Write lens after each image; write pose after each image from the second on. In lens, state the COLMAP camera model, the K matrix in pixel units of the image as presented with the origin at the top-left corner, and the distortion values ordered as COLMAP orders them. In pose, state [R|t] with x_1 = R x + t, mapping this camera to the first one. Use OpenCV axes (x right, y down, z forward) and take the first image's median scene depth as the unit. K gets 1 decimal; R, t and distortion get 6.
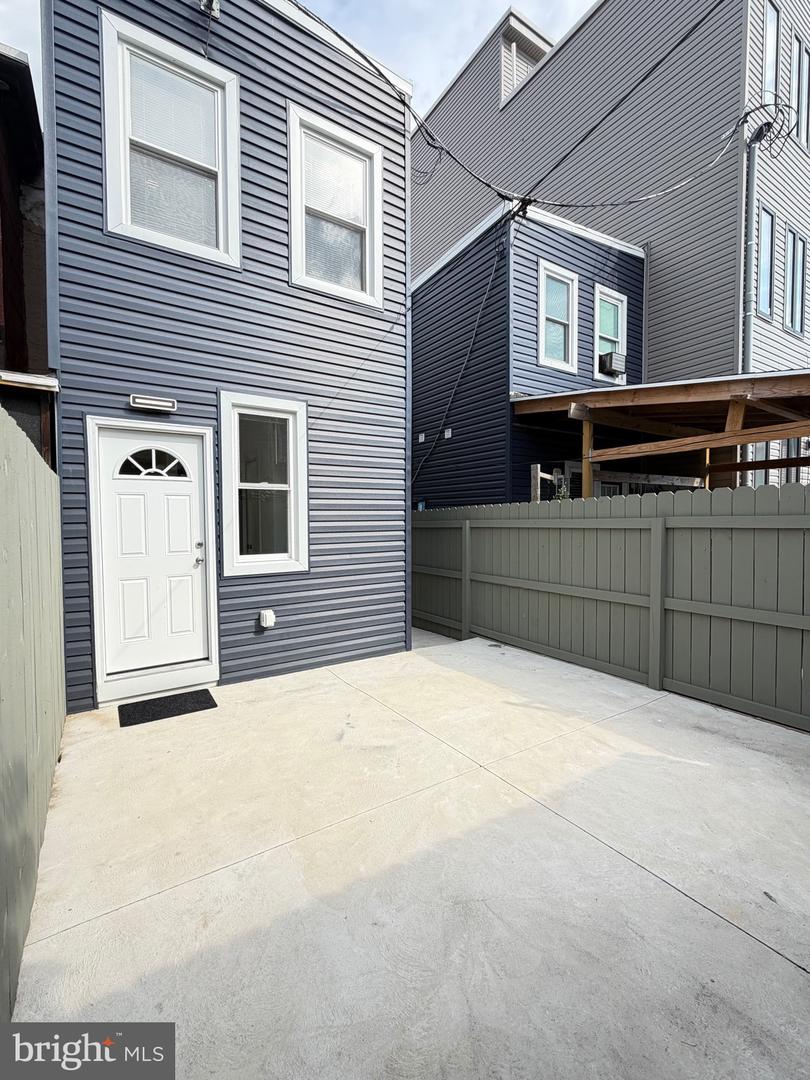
lens RADIAL K [[463.2, 0, 405.9], [0, 463.2, 538.2], [0, 0, 1]] dist [-0.001302, 0.000436]
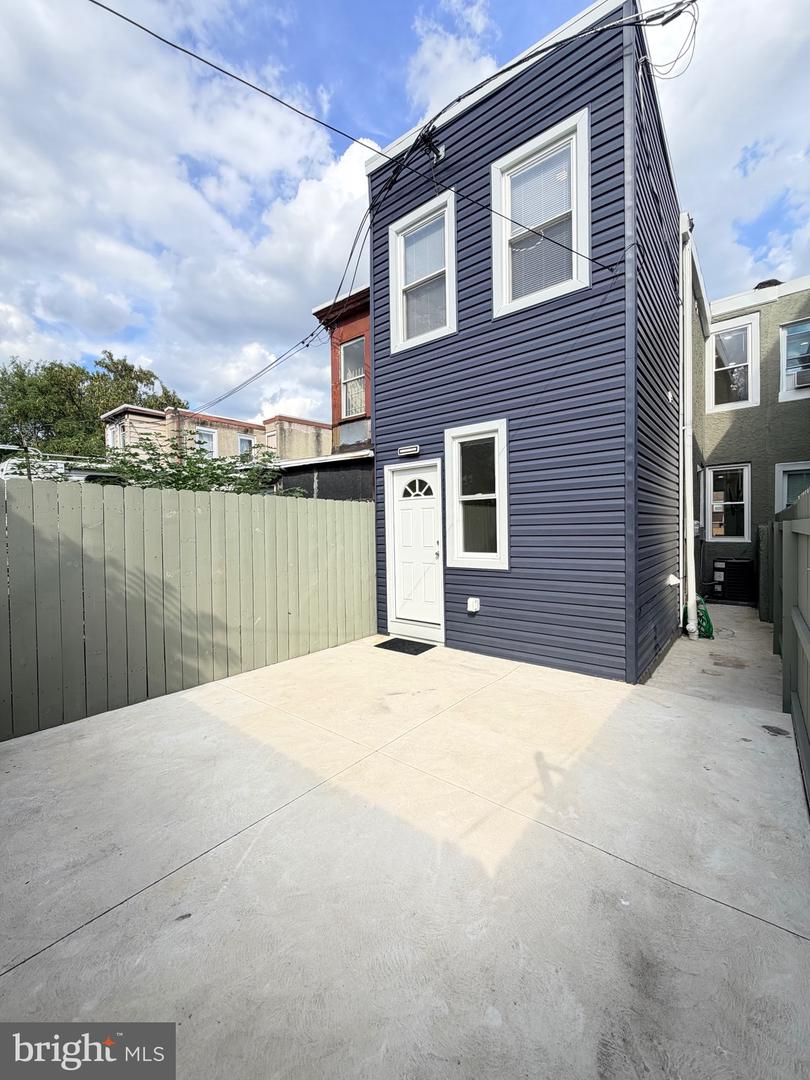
lens RADIAL K [[432.1, 0, 404.0], [0, 432.1, 537.8], [0, 0, 1]] dist [0.000834, -0.001043]
pose [[0.305861, 0.022964, -0.951799, 0.786537], [-0.021999, 0.999613, 0.017048, -0.021100], [0.951822, 0.015724, 0.306248, 0.509723]]
